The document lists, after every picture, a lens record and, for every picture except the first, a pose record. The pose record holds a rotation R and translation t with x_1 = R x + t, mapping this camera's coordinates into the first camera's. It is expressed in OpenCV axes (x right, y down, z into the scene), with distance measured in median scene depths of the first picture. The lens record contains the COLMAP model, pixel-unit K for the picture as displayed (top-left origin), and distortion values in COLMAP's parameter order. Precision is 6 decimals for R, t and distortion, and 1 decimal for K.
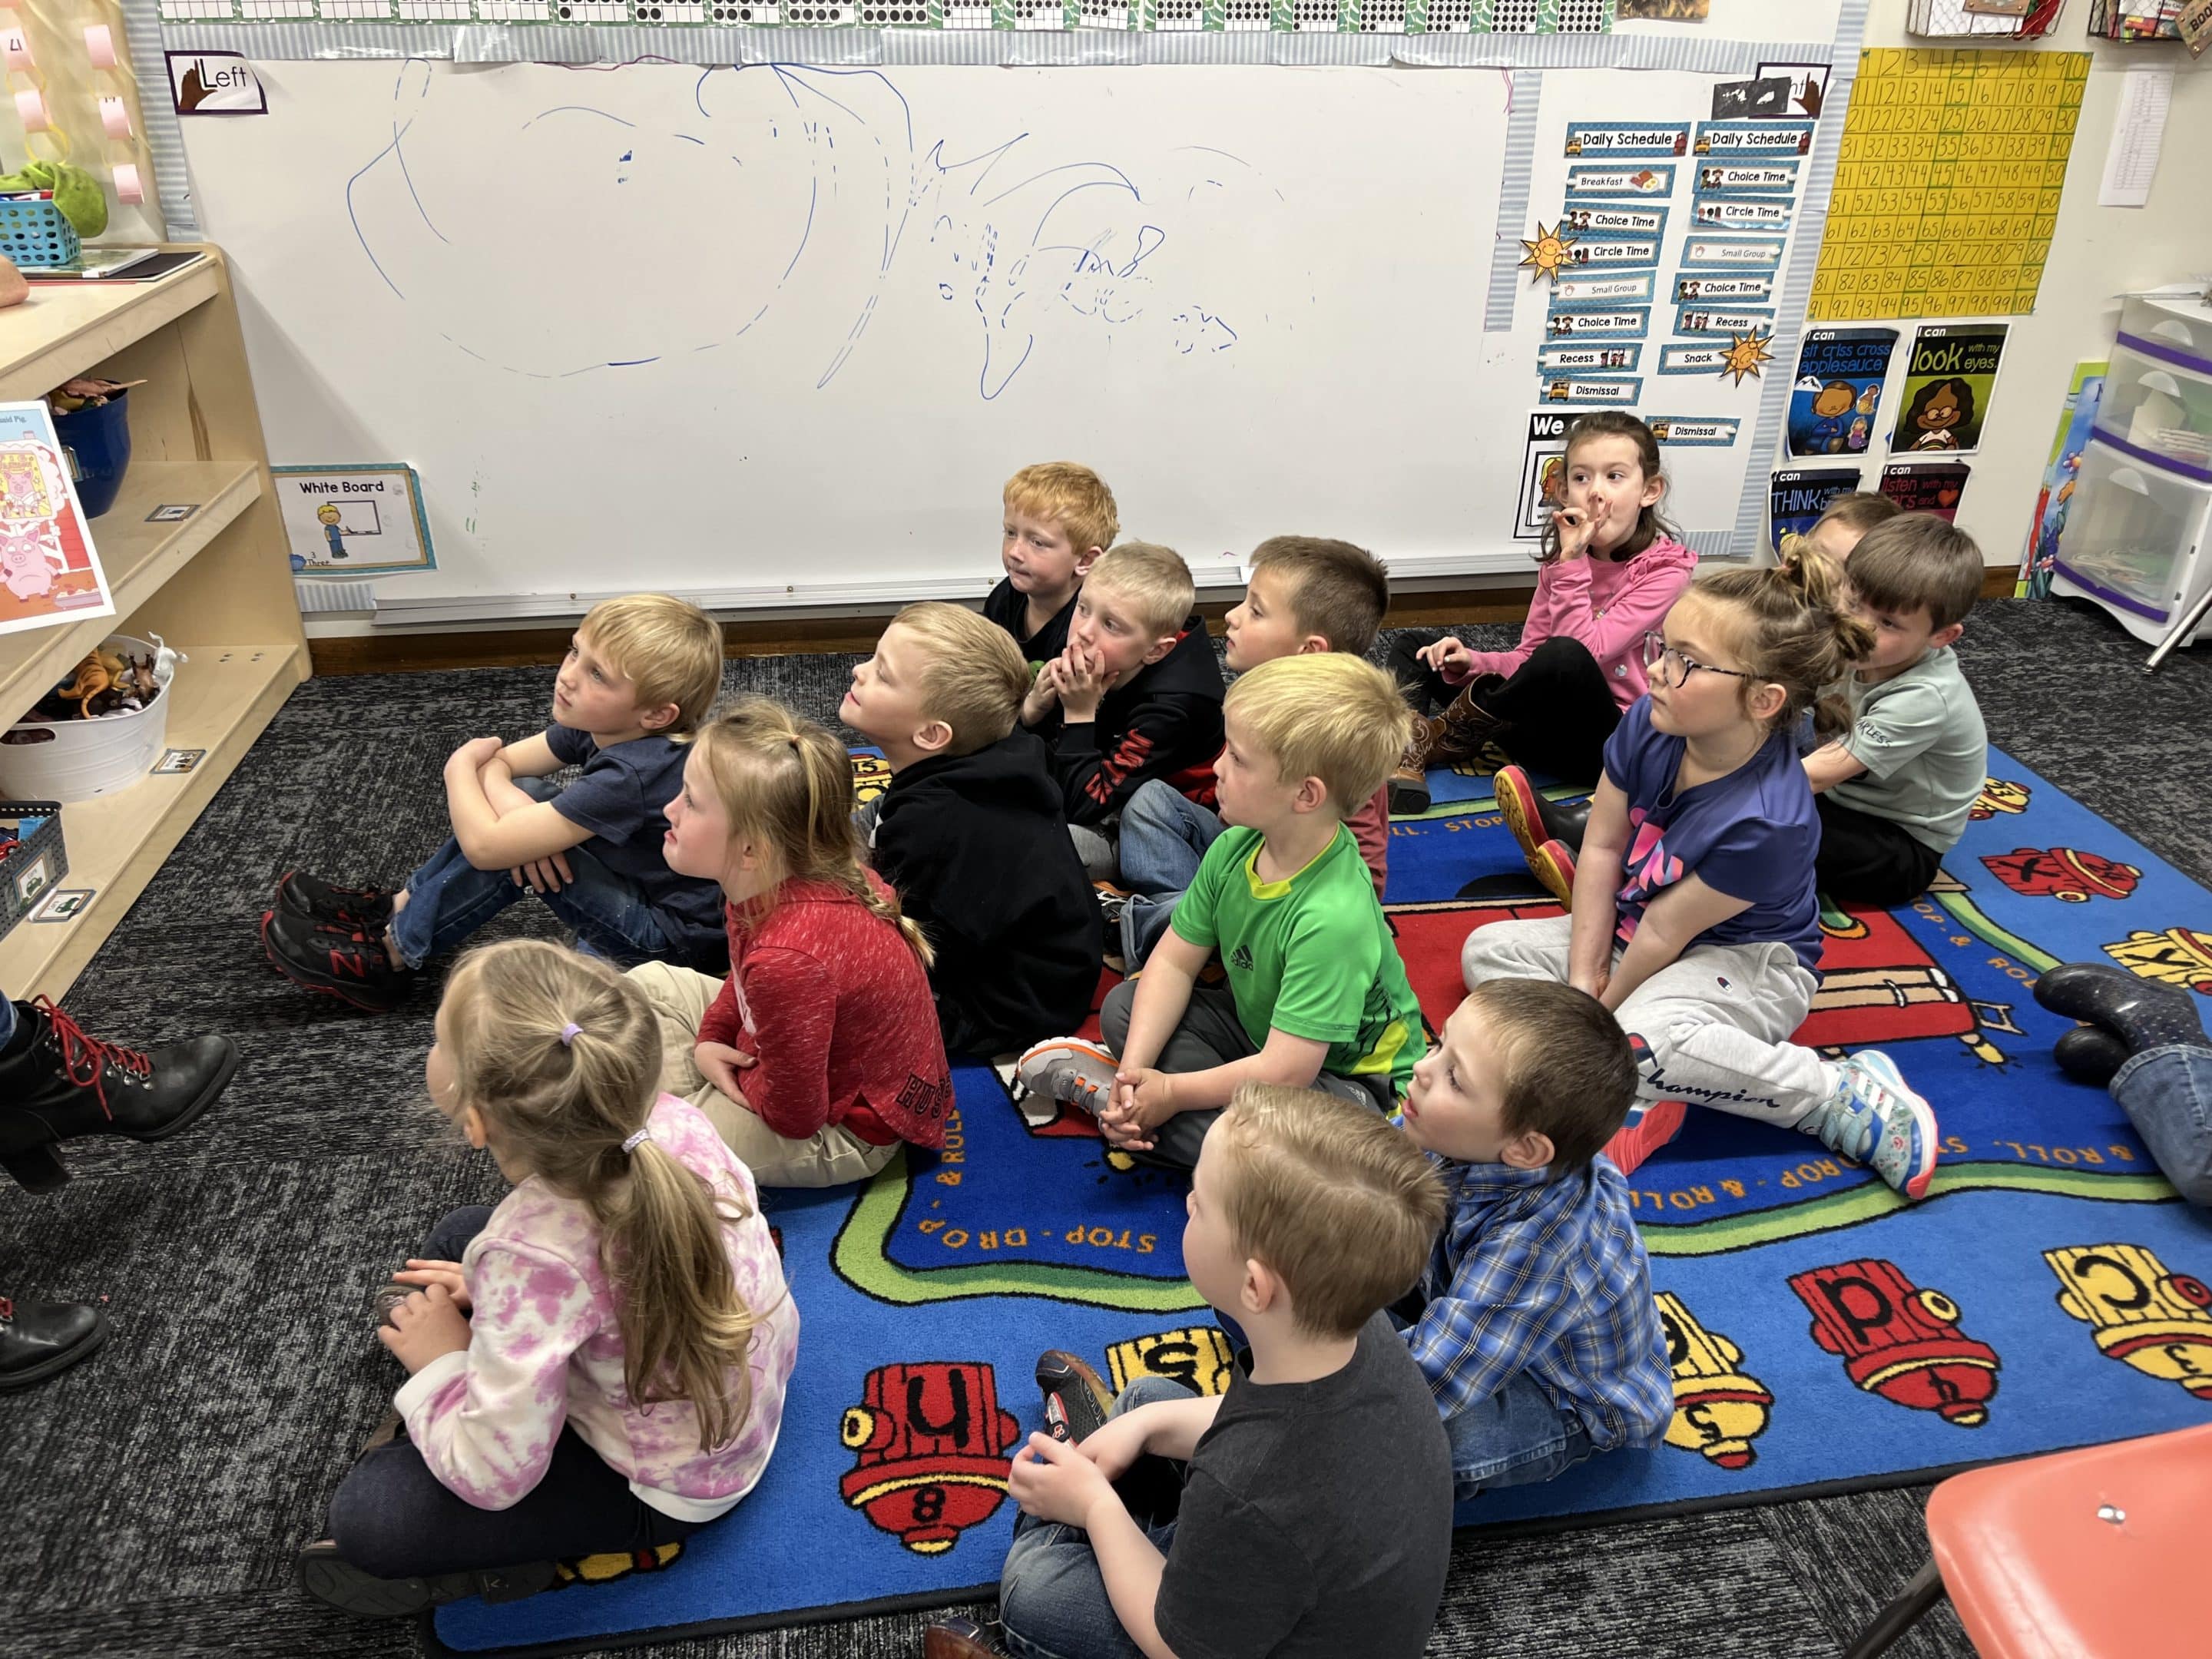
lens RADIAL K [[1615.0, 0, 1153.0], [0, 1615.0, 860.5], [0, 0, 1]] dist [-0.006745, -0.037521]
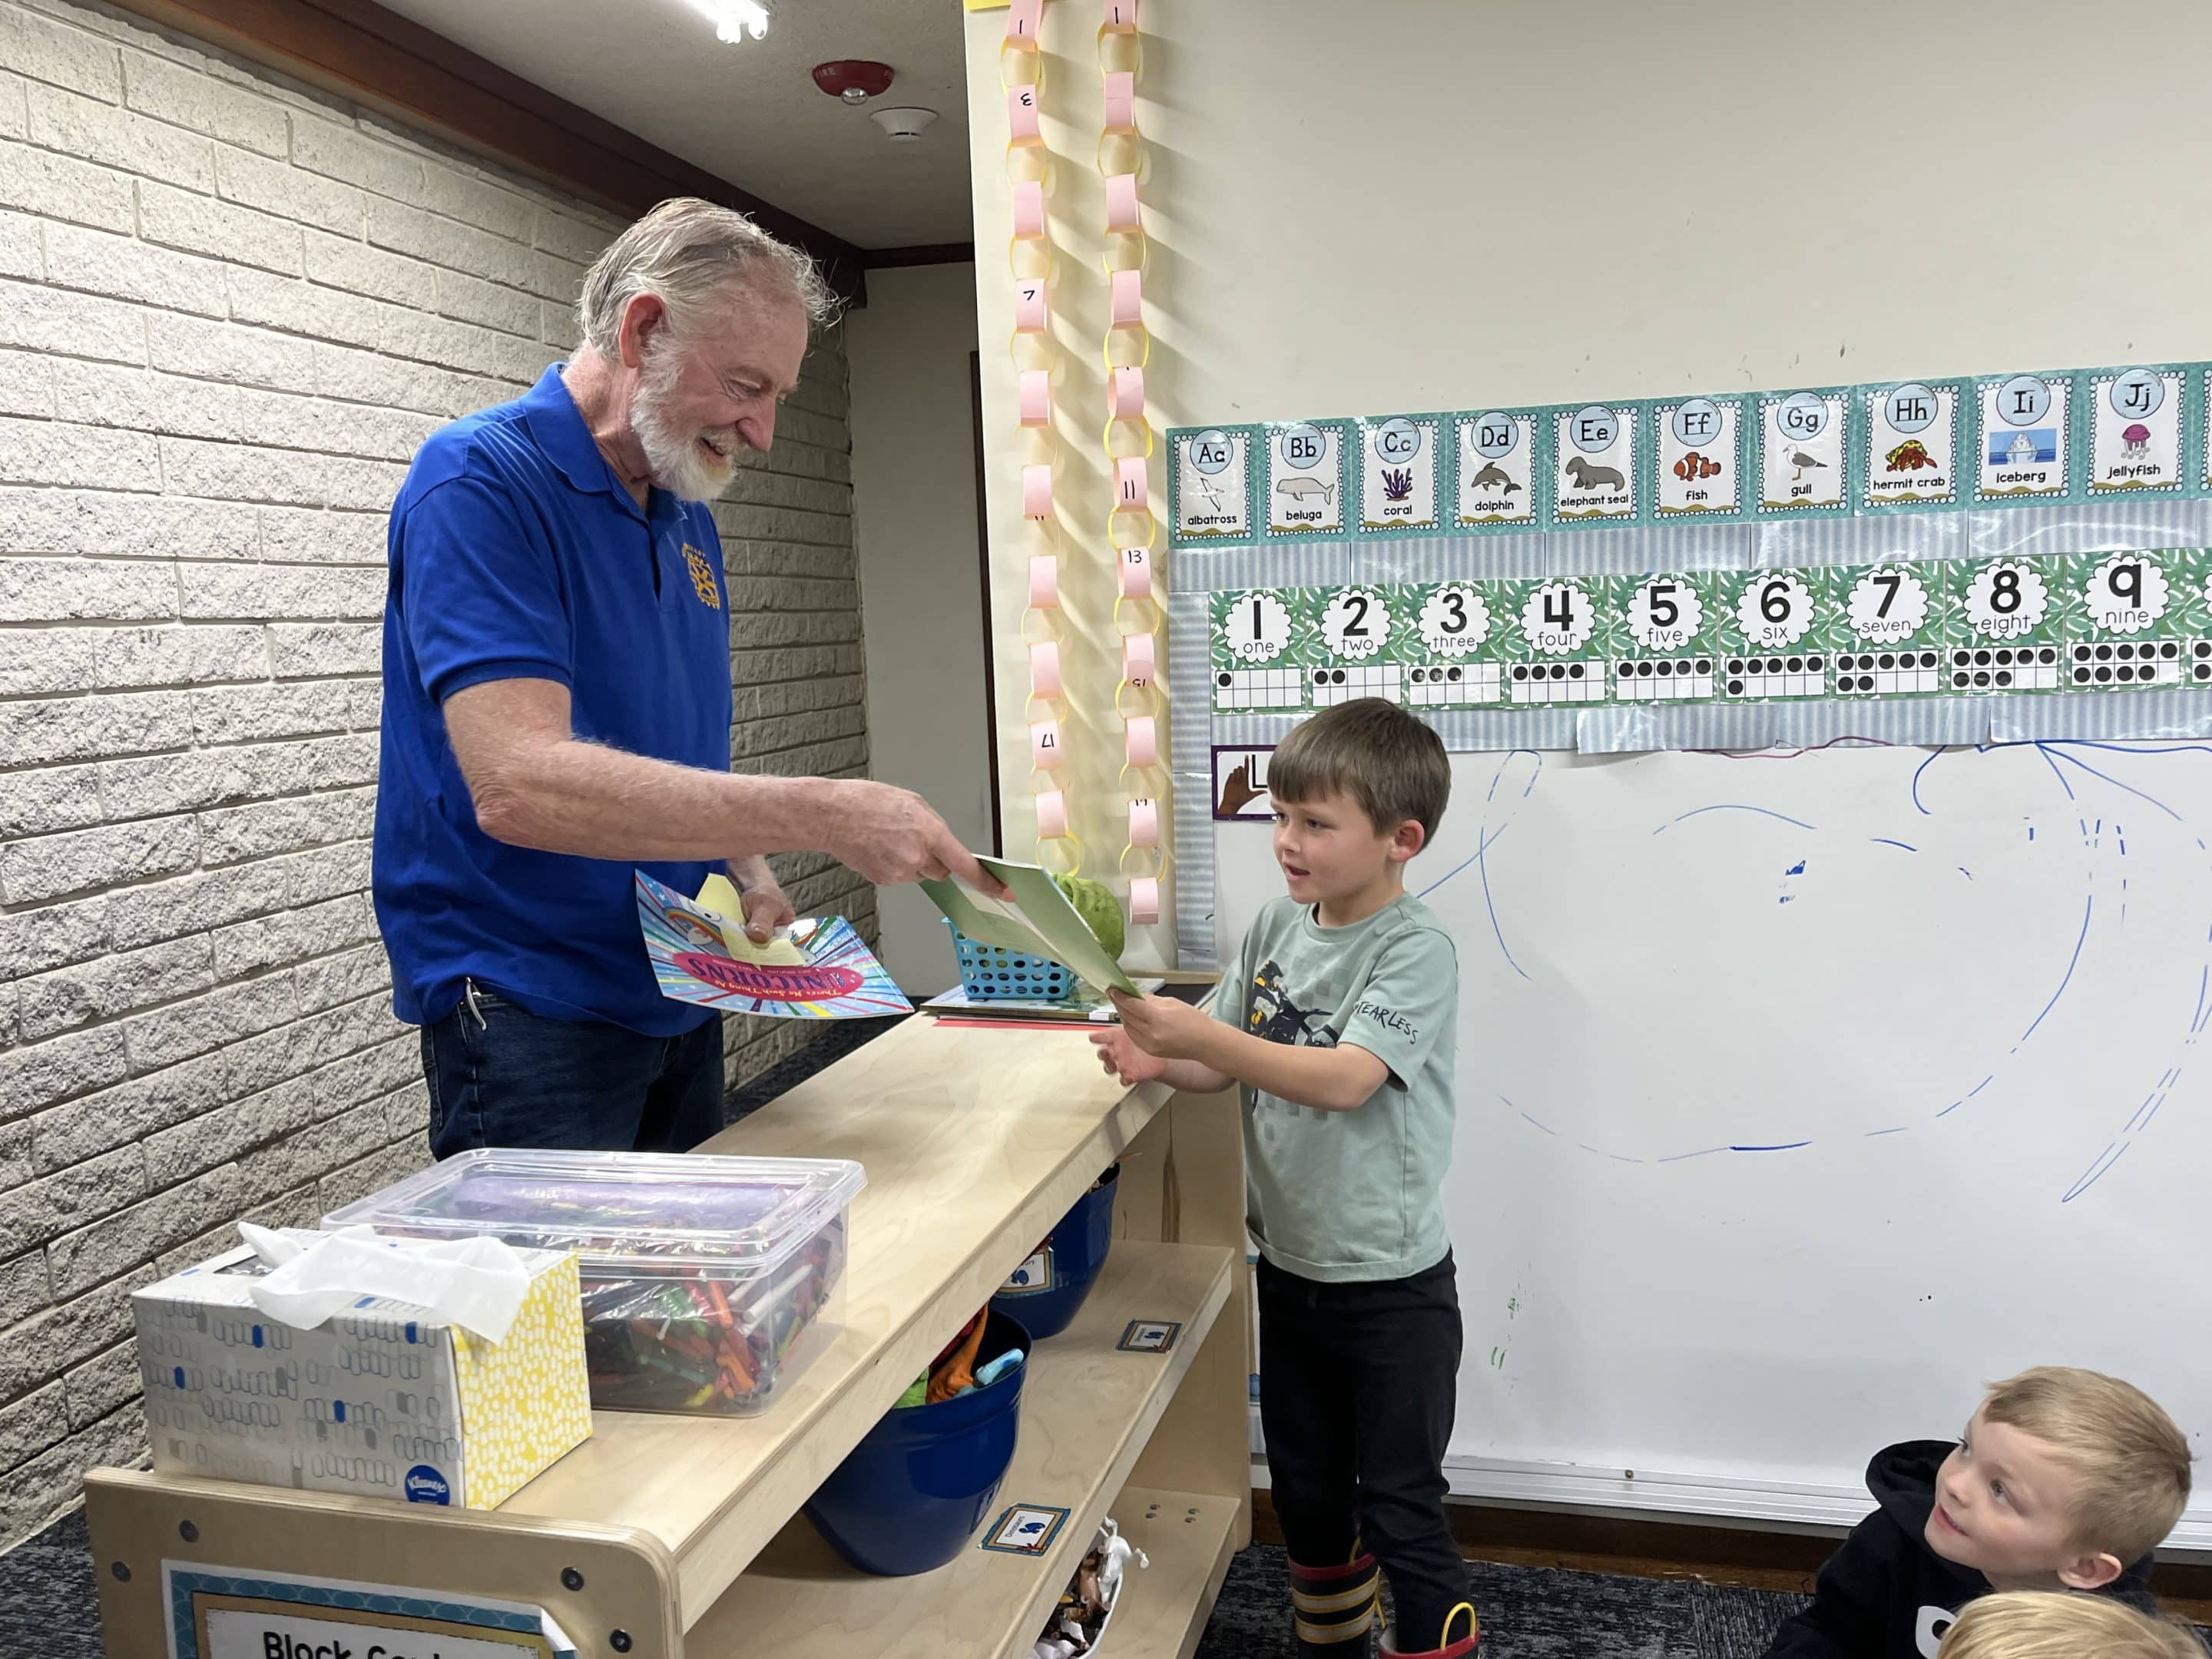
lens RADIAL K [[1792.0, 0, 1100.3], [0, 1792.0, 865.6], [0, 0, 1]] dist [0.059117, -0.089335]
pose [[0.905633, -0.007140, -0.424002, -0.279787], [-0.146900, 0.932668, -0.329472, -0.140653], [0.397805, 0.360666, 0.843606, 0.221328]]
